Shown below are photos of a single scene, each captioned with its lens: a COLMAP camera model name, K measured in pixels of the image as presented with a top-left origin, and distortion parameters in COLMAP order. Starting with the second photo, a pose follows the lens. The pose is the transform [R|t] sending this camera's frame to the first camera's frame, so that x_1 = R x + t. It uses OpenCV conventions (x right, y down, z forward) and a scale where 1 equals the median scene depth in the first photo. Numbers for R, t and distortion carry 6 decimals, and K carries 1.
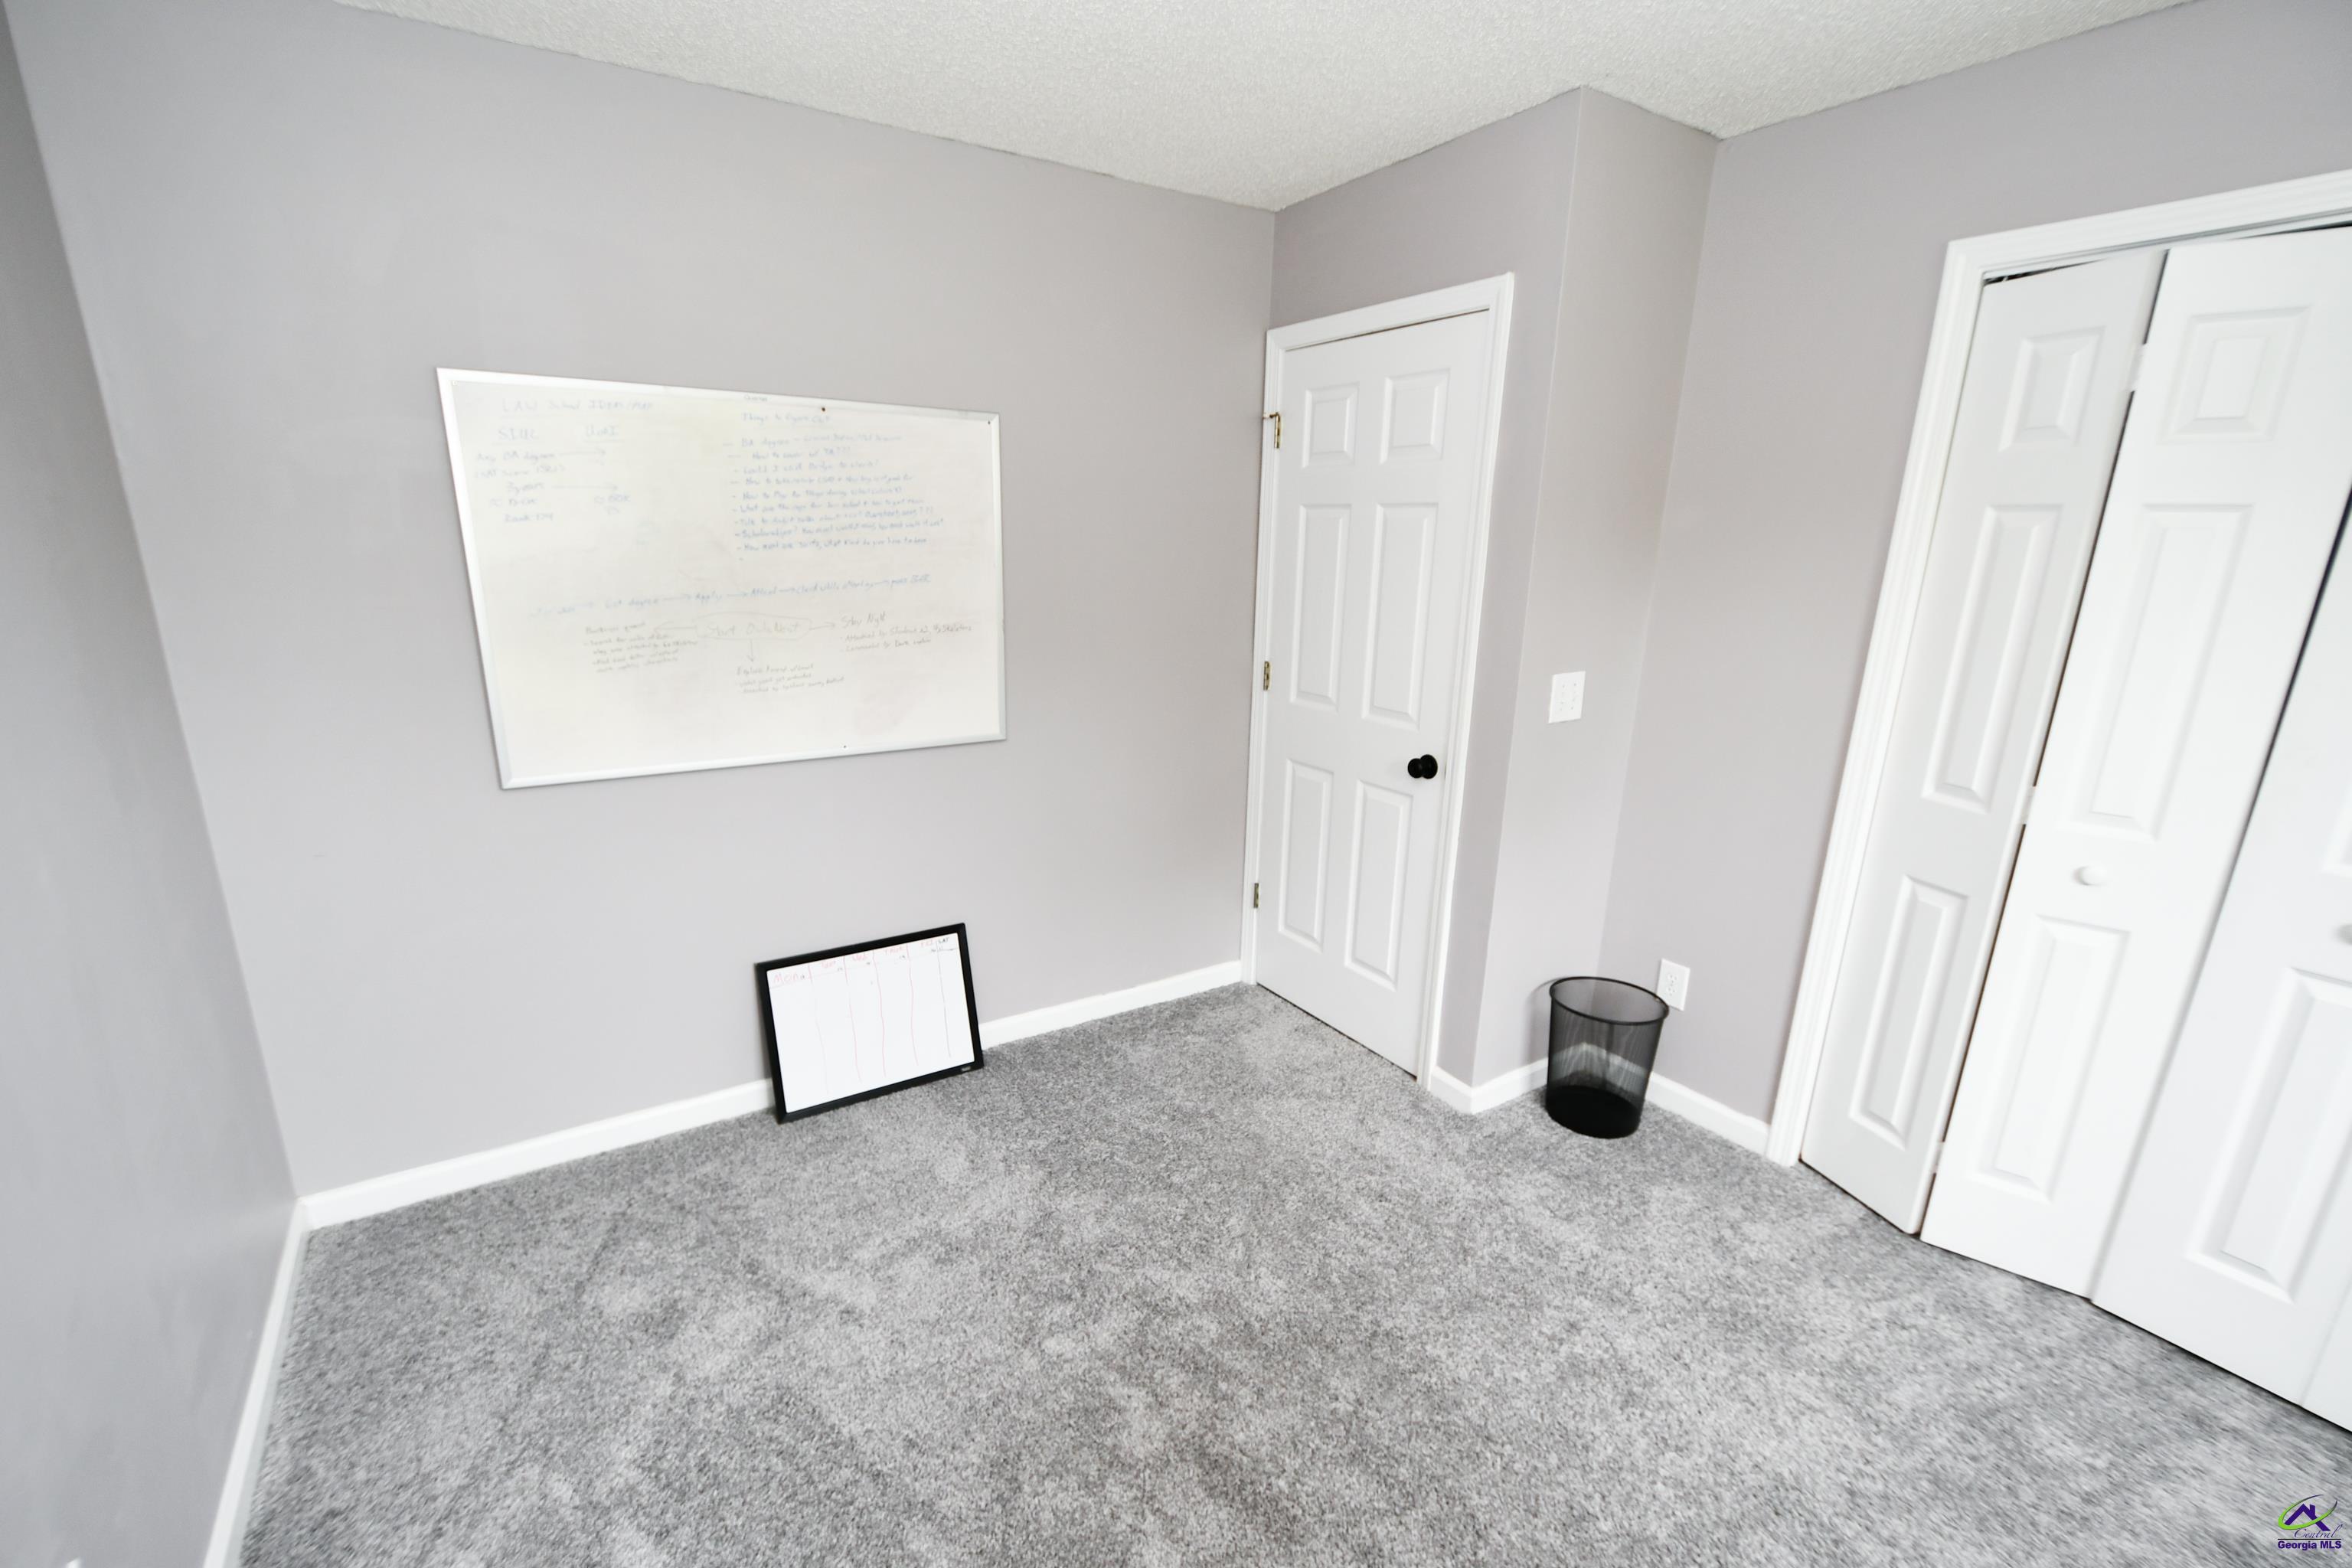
lens RADIAL K [[1033.9, 0, 1120.5], [0, 1033.9, 814.9], [0, 0, 1]] dist [0.000201, -0.003789]
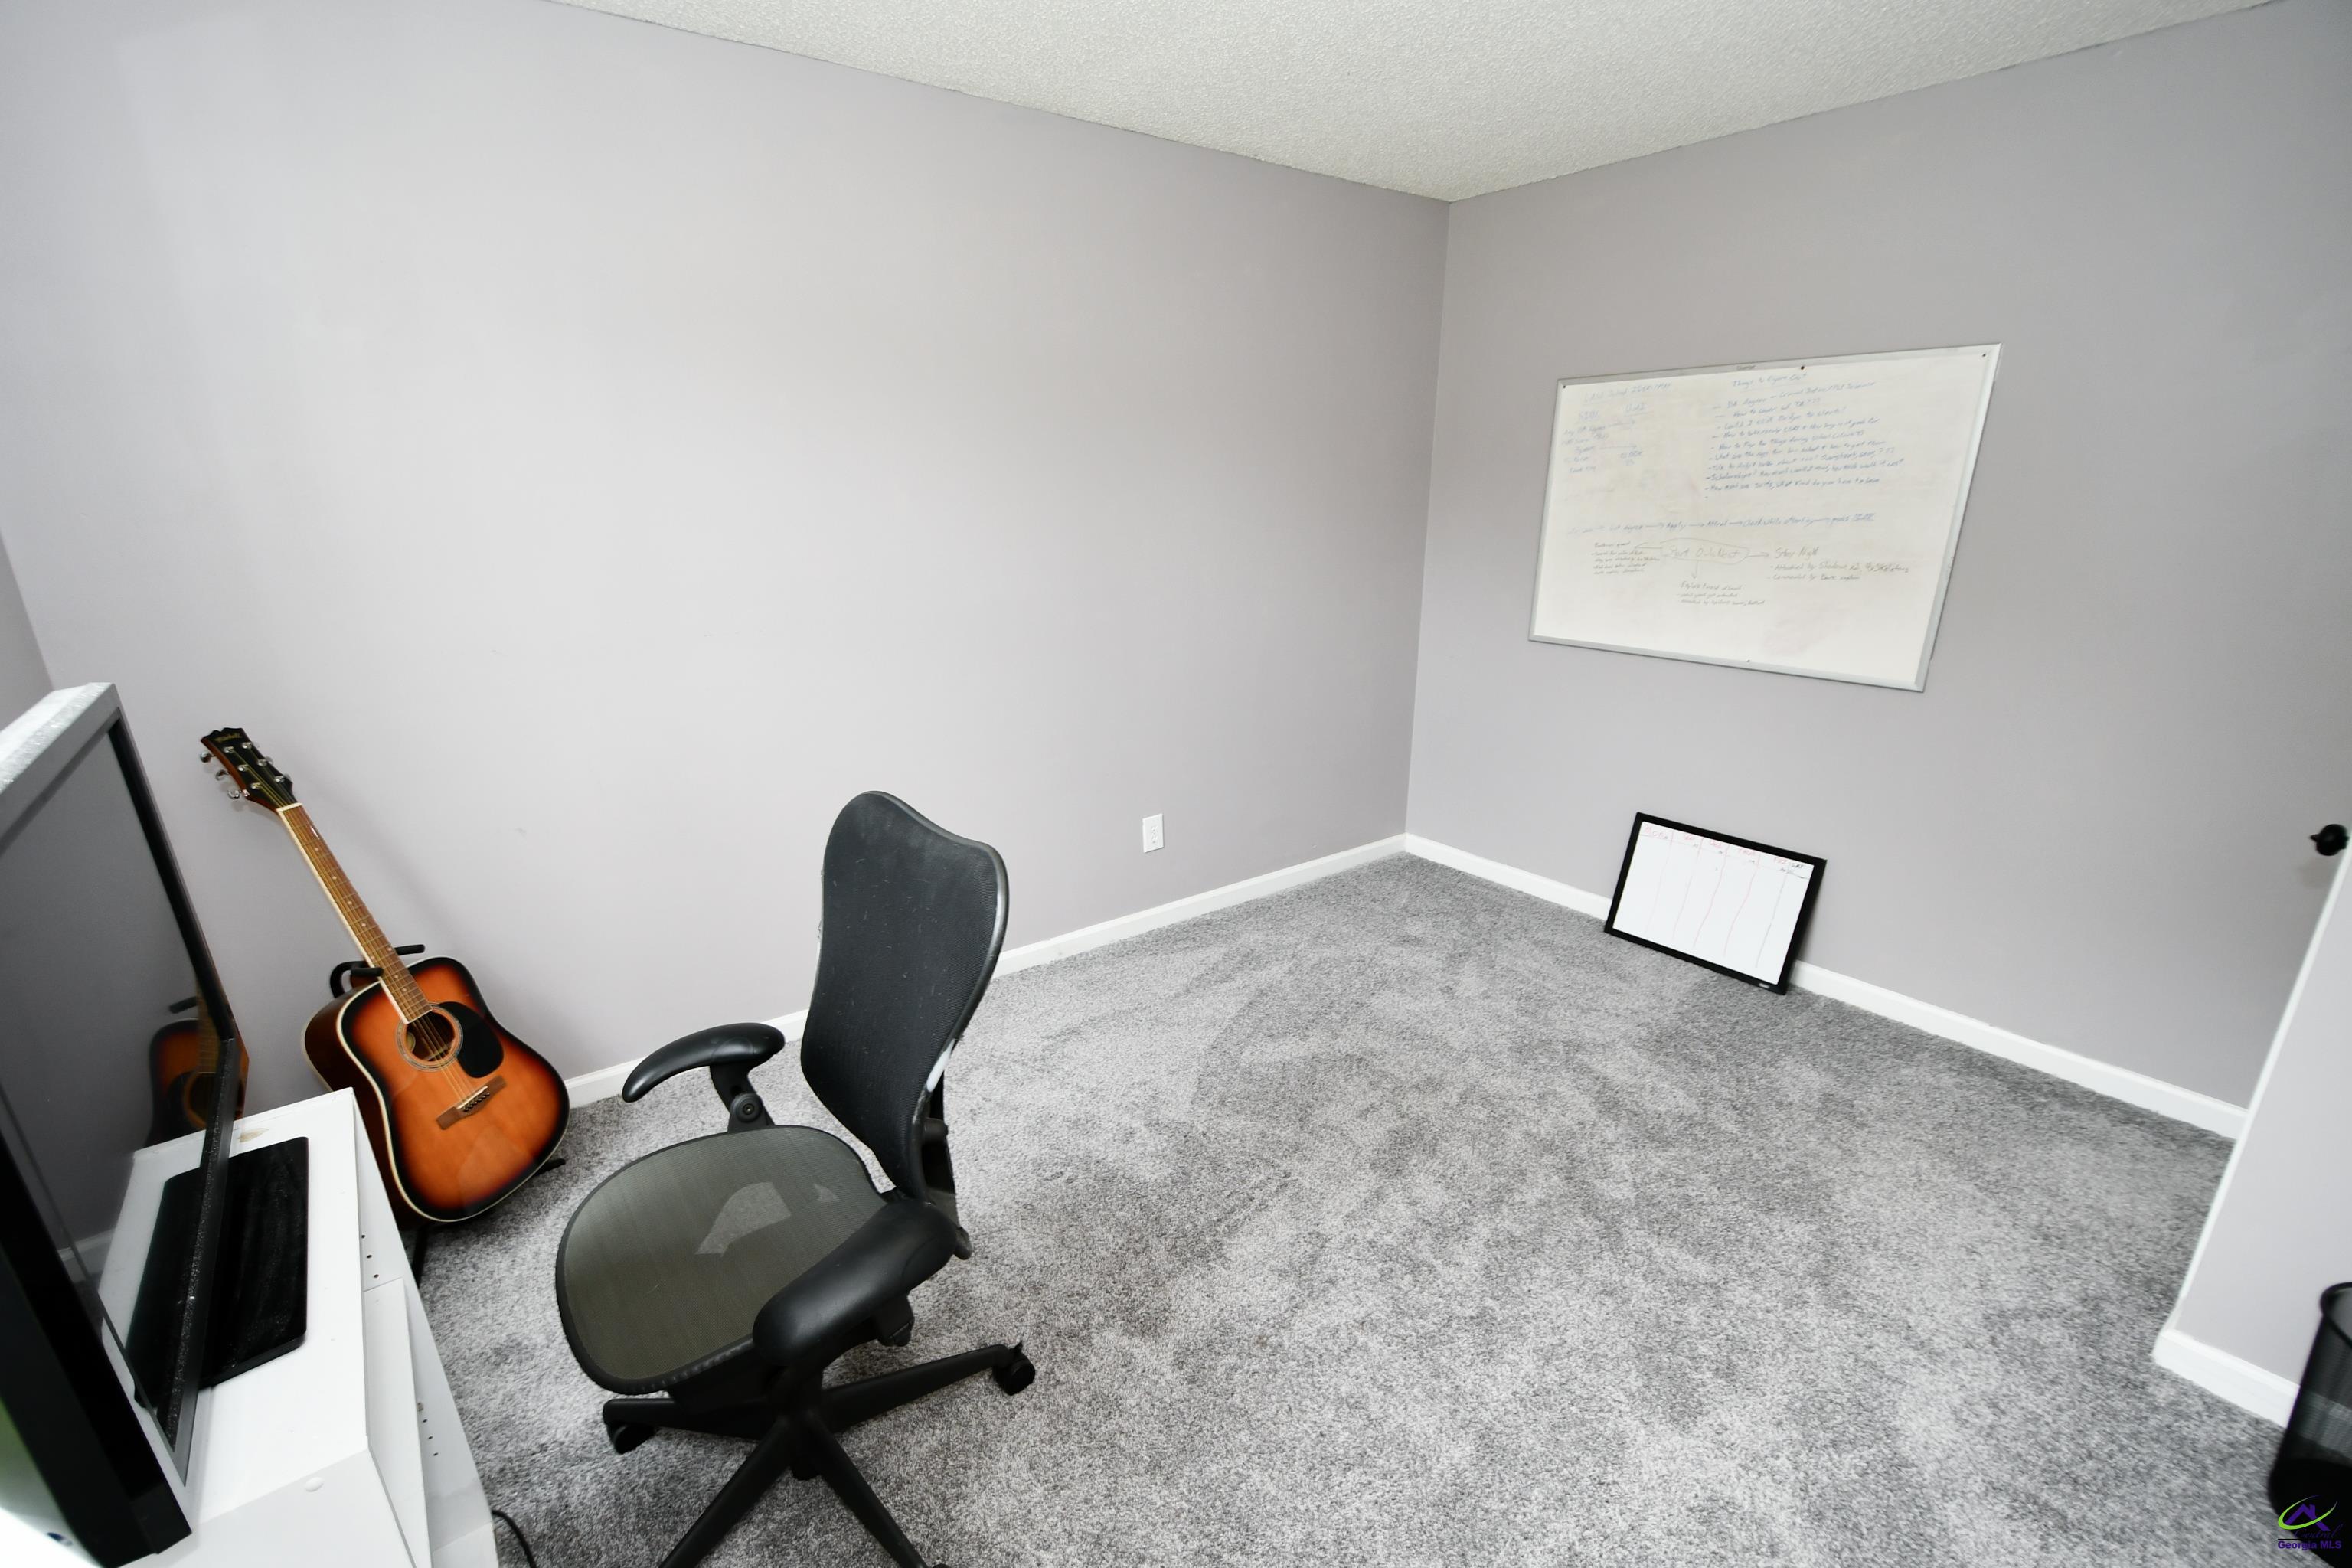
lens RADIAL K [[1033.9, 0, 1162.8], [0, 1033.9, 800.2], [0, 0, 1]] dist [0.000201, -0.003789]
pose [[0.067614, 0.272204, -0.959861, 0.875084], [-0.265027, 0.932400, 0.245747, -0.031840], [0.961868, 0.237773, 0.135185, 0.255543]]
